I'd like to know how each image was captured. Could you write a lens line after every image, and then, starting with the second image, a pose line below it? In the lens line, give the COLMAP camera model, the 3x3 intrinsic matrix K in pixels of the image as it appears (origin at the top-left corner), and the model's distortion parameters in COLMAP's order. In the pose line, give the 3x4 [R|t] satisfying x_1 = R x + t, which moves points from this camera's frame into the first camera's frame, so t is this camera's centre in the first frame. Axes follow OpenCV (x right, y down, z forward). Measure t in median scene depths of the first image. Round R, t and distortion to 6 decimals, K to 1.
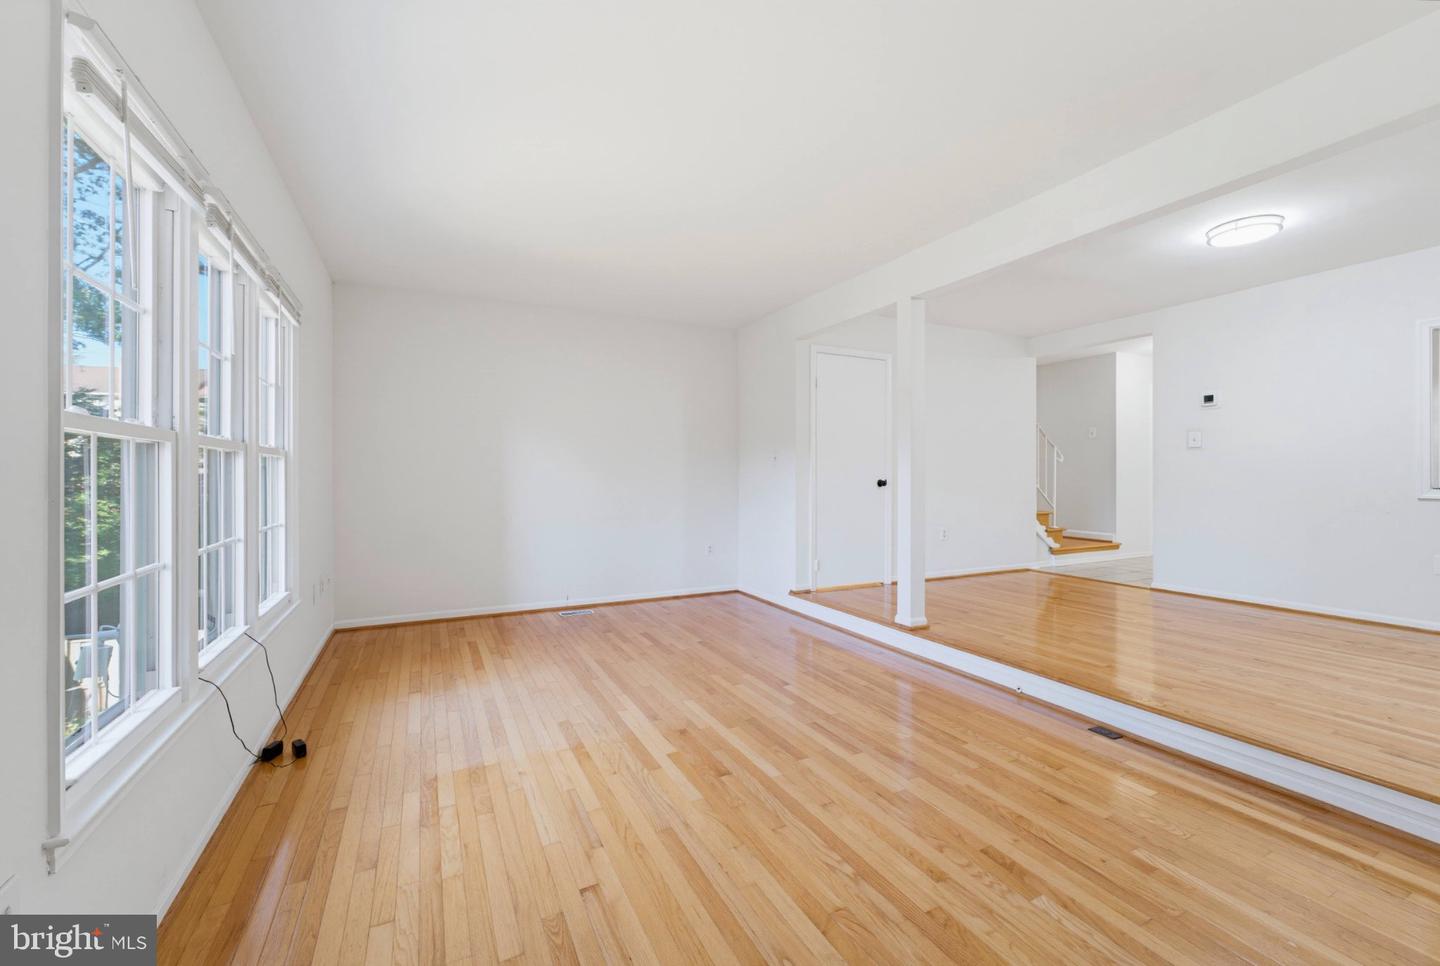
lens RADIAL K [[591.5, 0, 715.7], [0, 591.5, 474.5], [0, 0, 1]] dist [-0.002833, 0.000369]
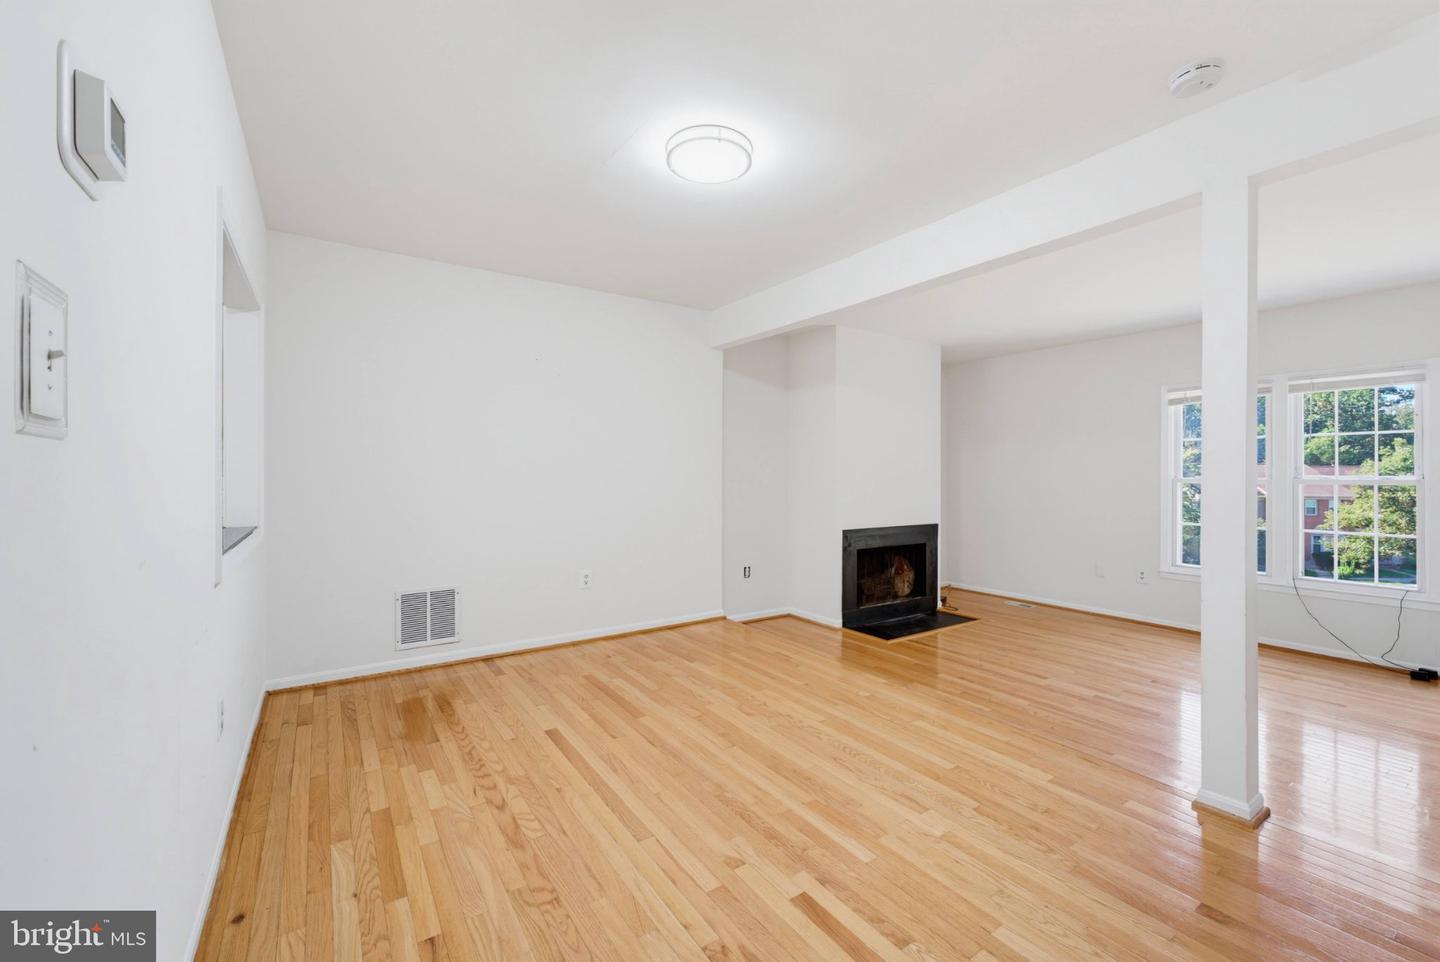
lens RADIAL K [[591.5, 0, 719.8], [0, 591.5, 473.6], [0, 0, 1]] dist [-0.002833, 0.000369]
pose [[-0.990348, 0.000322, -0.138602, 0.869739], [0.000264, 1.000000, 0.000438, -0.042949], [0.138603, 0.000397, -0.990348, 1.489590]]
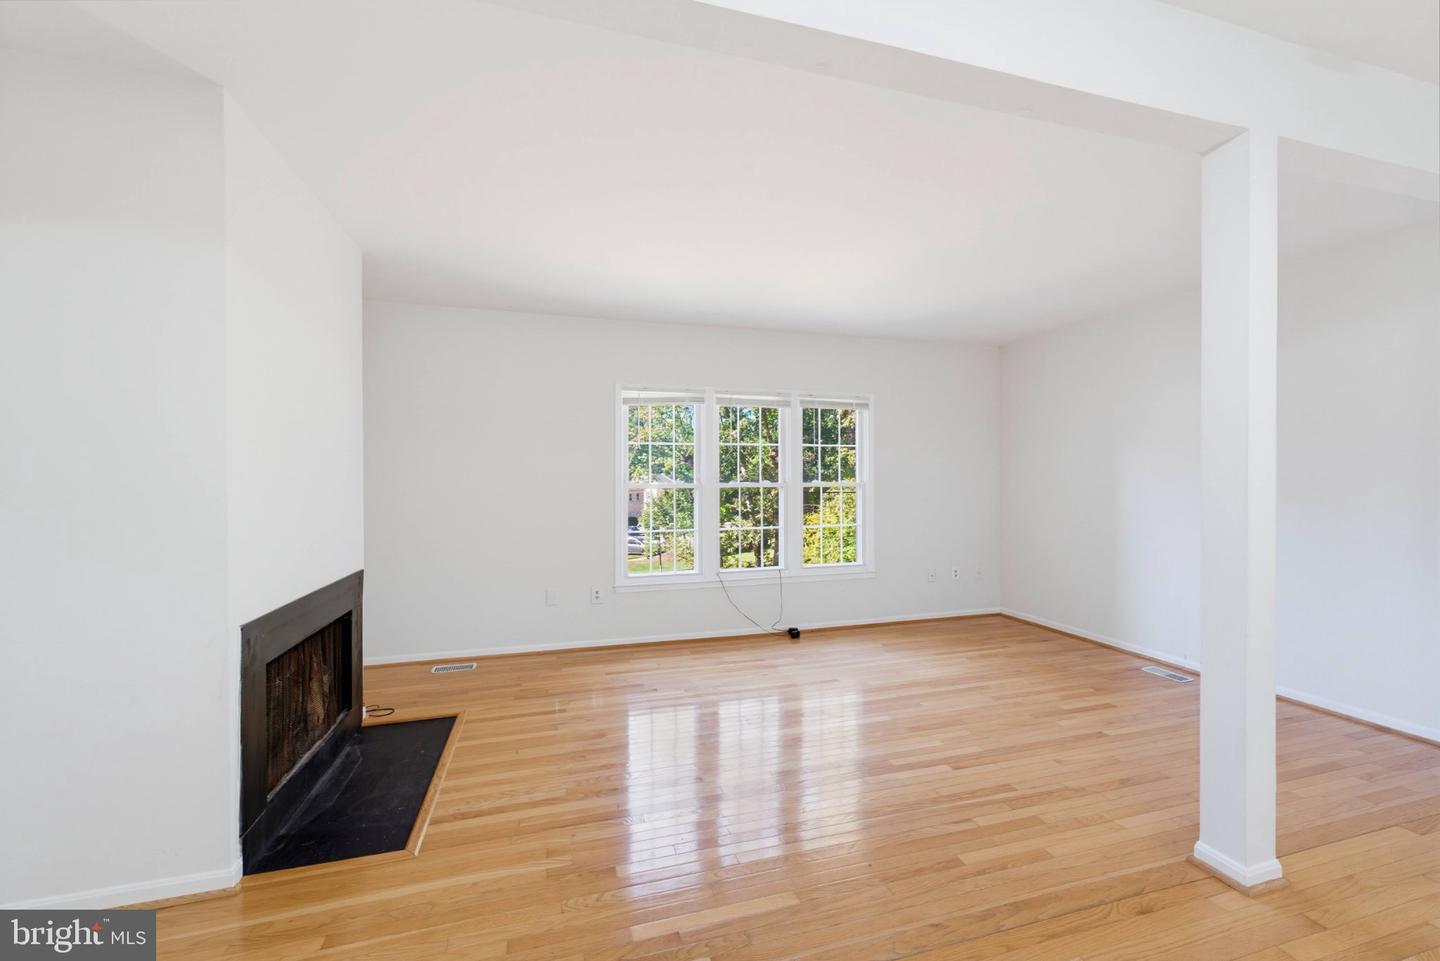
lens RADIAL K [[591.5, 0, 720.3], [0, 591.5, 473.5], [0, 0, 1]] dist [-0.002833, 0.000369]
pose [[-0.161292, -0.006031, -0.986888, 0.855136], [0.003213, 0.999973, -0.006636, -0.043658], [0.986902, -0.004241, -0.161268, 0.703530]]
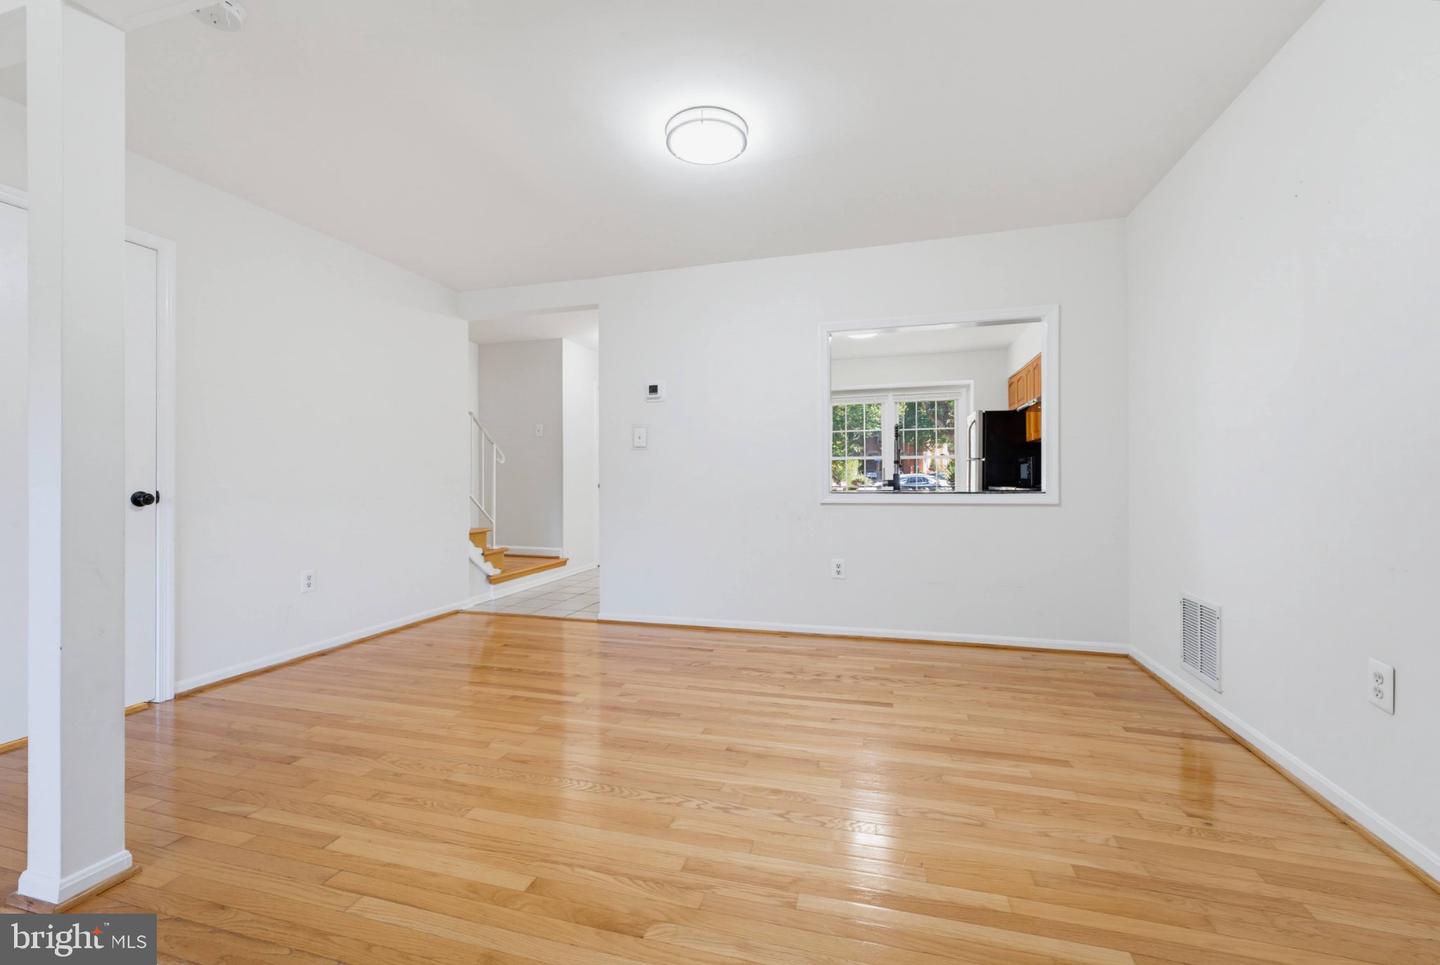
lens RADIAL K [[591.5, 0, 715.1], [0, 591.5, 479.8], [0, 0, 1]] dist [-0.002833, 0.000369]
pose [[0.669354, -0.003719, 0.742934, 0.332538], [0.003688, 0.999992, 0.001683, 0.000408], [-0.742934, 0.001613, 0.669362, 0.462855]]
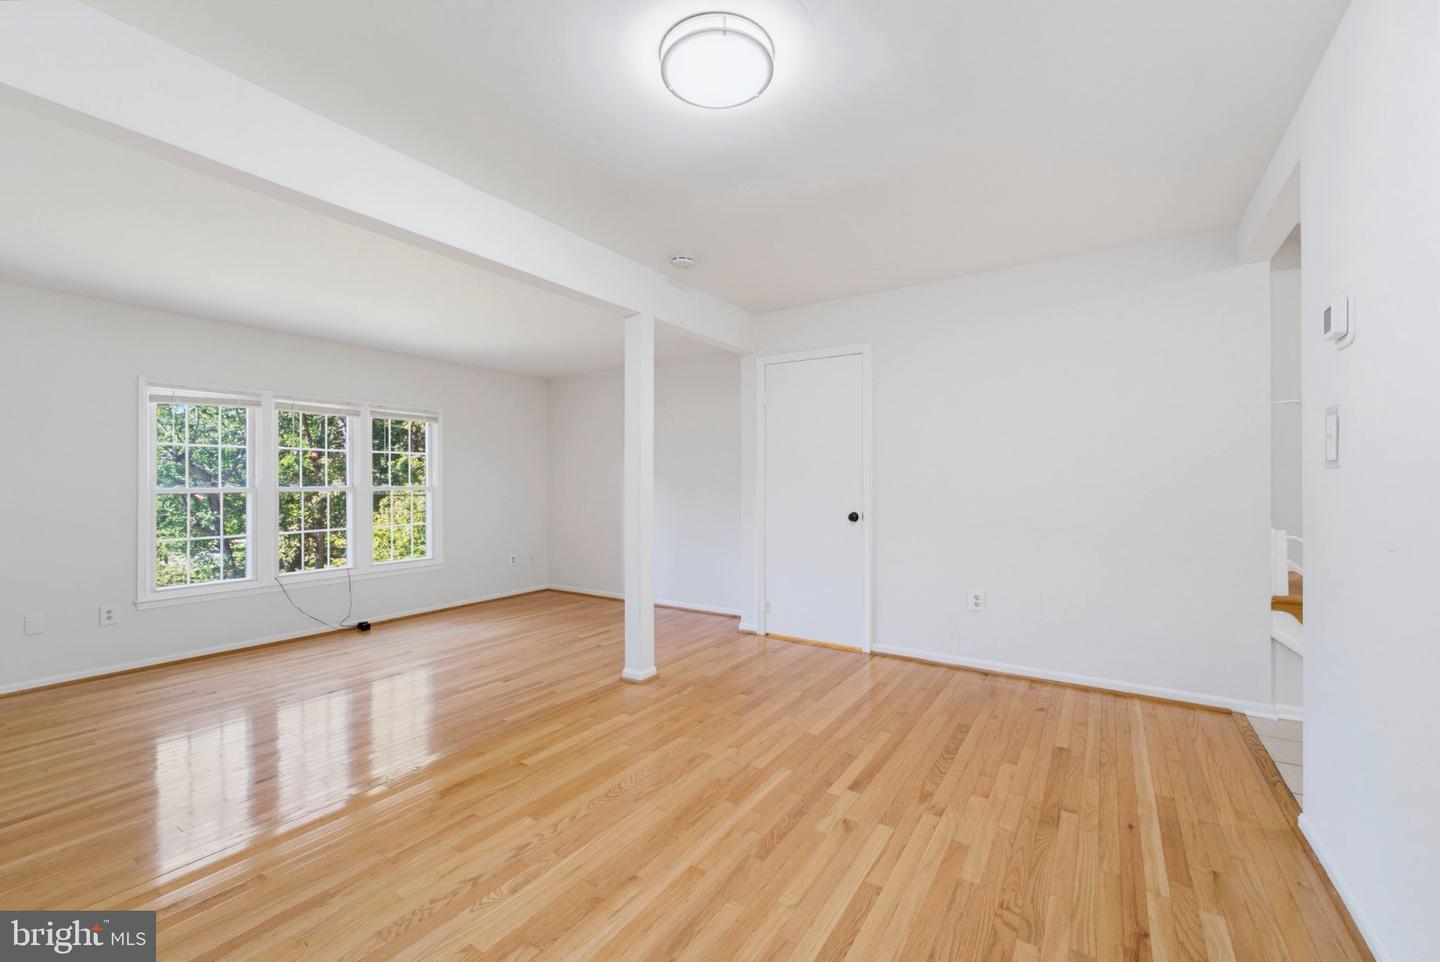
lens RADIAL K [[591.5, 0, 720.4], [0, 591.5, 483.5], [0, 0, 1]] dist [-0.002833, 0.000369]
pose [[0.512182, 0.002699, -0.858873, 1.188358], [0.002597, 0.999986, 0.004691, -0.043776], [0.858873, -0.004634, 0.512167, 0.661381]]
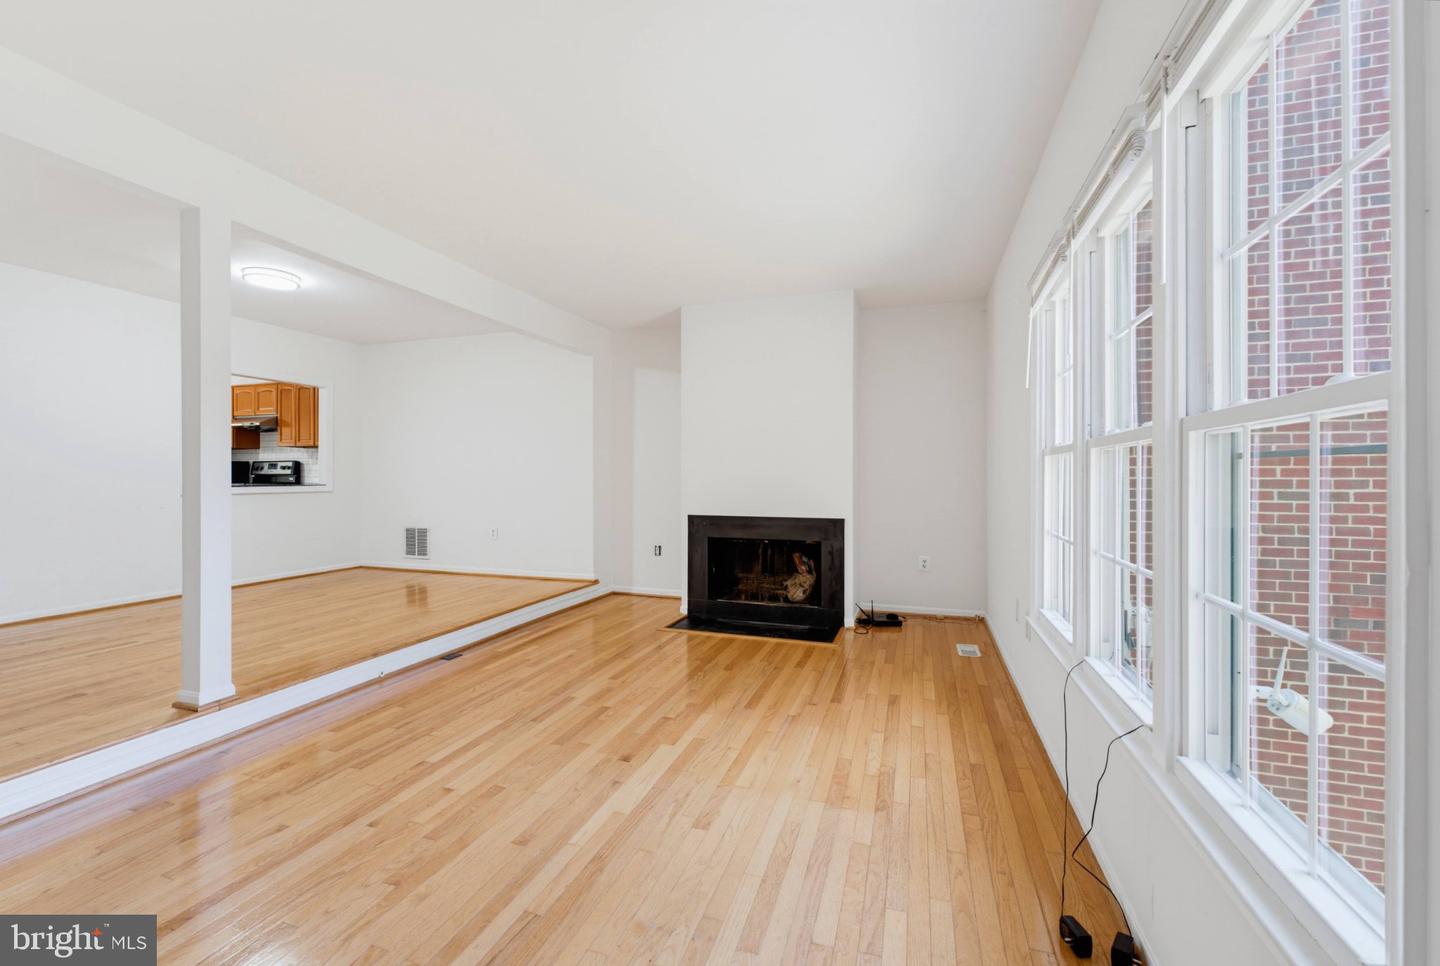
lens RADIAL K [[591.5, 0, 721.0], [0, 591.5, 481.5], [0, 0, 1]] dist [-0.002833, 0.000369]
pose [[-0.714413, -0.003505, 0.699715, -0.564580], [-0.000774, 0.999991, 0.004218, 0.003721], [-0.699724, 0.002472, -0.714409, 1.094132]]
